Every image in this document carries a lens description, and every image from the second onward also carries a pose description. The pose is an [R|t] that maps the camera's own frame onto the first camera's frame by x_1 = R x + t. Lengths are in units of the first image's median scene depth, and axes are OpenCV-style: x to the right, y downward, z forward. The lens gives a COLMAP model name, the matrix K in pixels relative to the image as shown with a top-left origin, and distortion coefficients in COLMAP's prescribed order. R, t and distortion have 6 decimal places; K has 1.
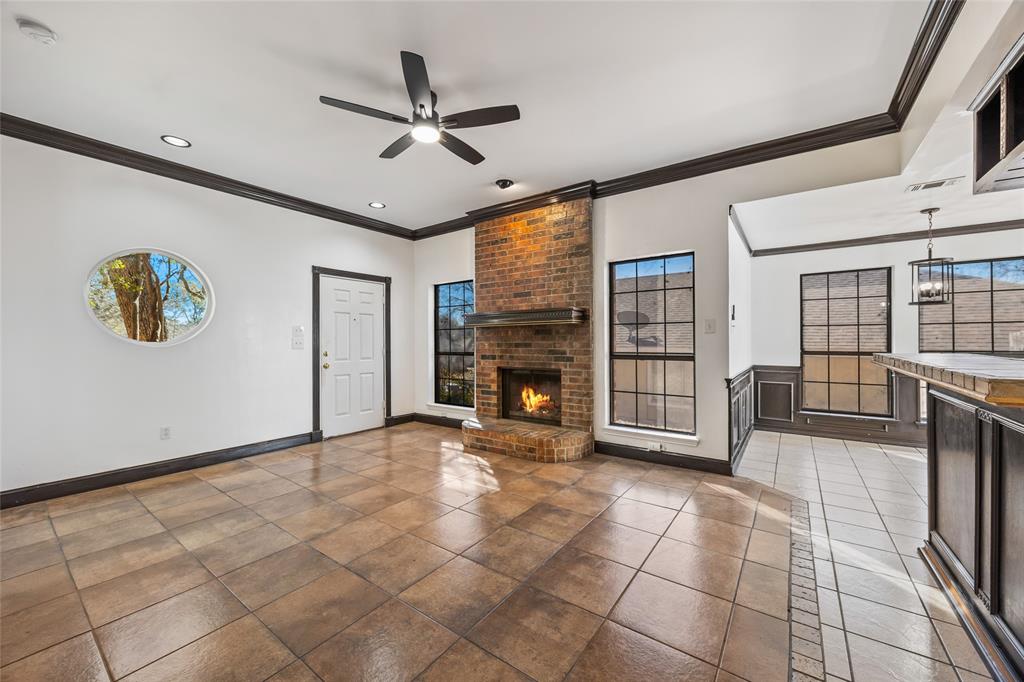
lens RADIAL K [[394.0, 0, 520.6], [0, 394.0, 339.5], [0, 0, 1]] dist [0.002286, 0.000172]
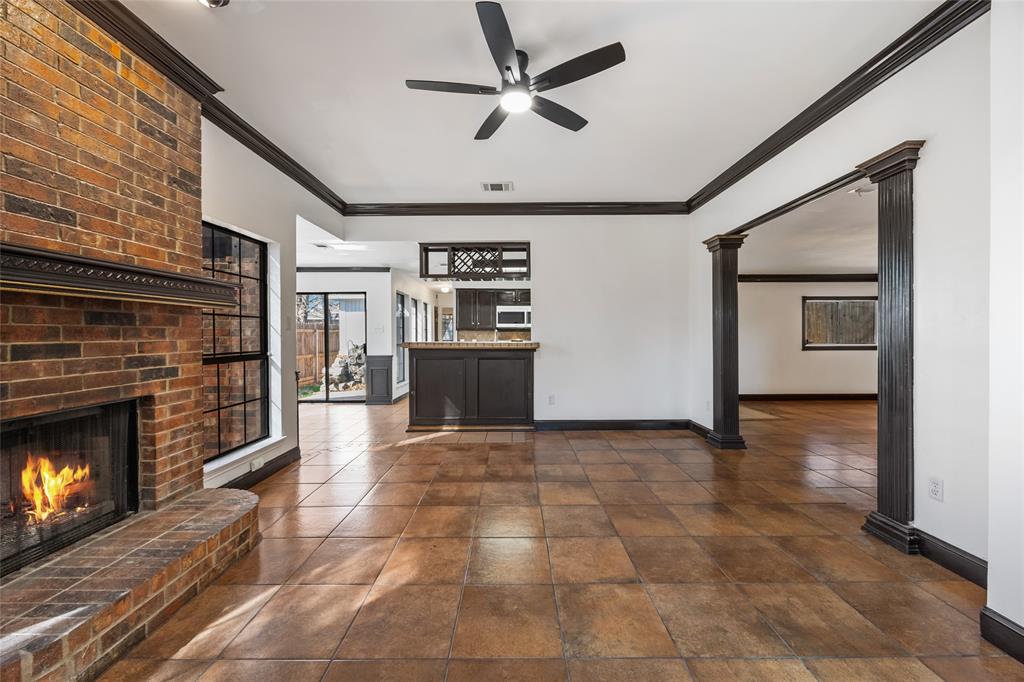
lens RADIAL K [[394.0, 0, 510.3], [0, 394.0, 336.4], [0, 0, 1]] dist [0.002286, 0.000172]
pose [[-0.574435, 0.004926, 0.818535, -0.558291], [0.009235, 0.999957, 0.000463, 0.004968], [-0.818498, 0.007825, -0.574456, 0.888033]]
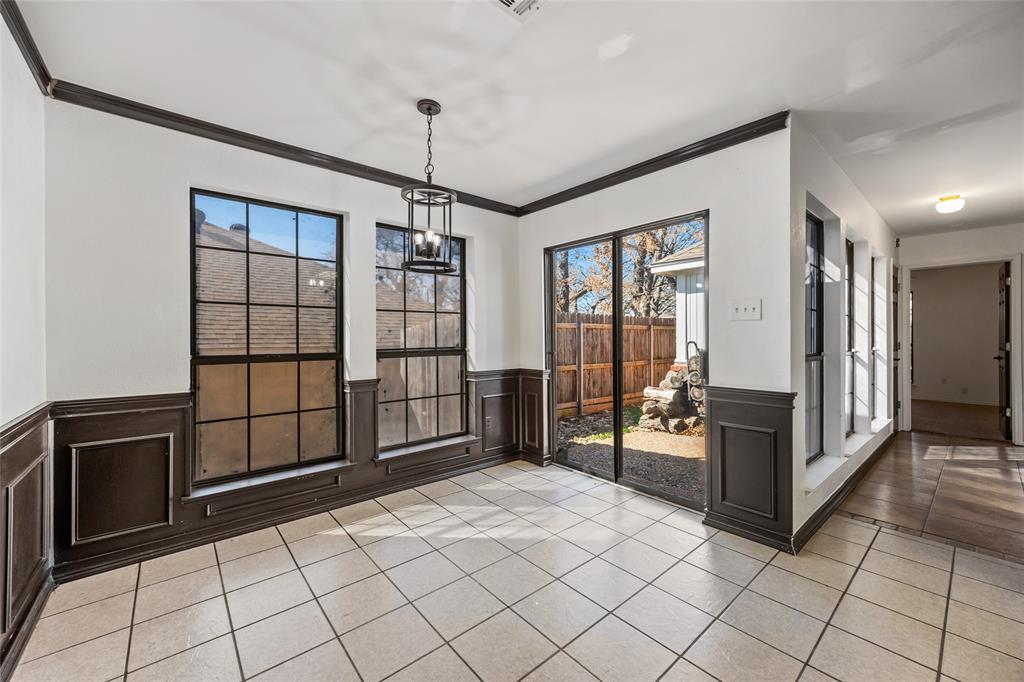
lens RADIAL K [[394.0, 0, 497.6], [0, 394.0, 336.2], [0, 0, 1]] dist [0.002286, 0.000172]
pose [[0.279394, 0.005650, 0.960160, 0.411688], [0.001525, 0.999979, -0.006328, 0.009611], [-0.960175, 0.003232, 0.279380, 0.591455]]
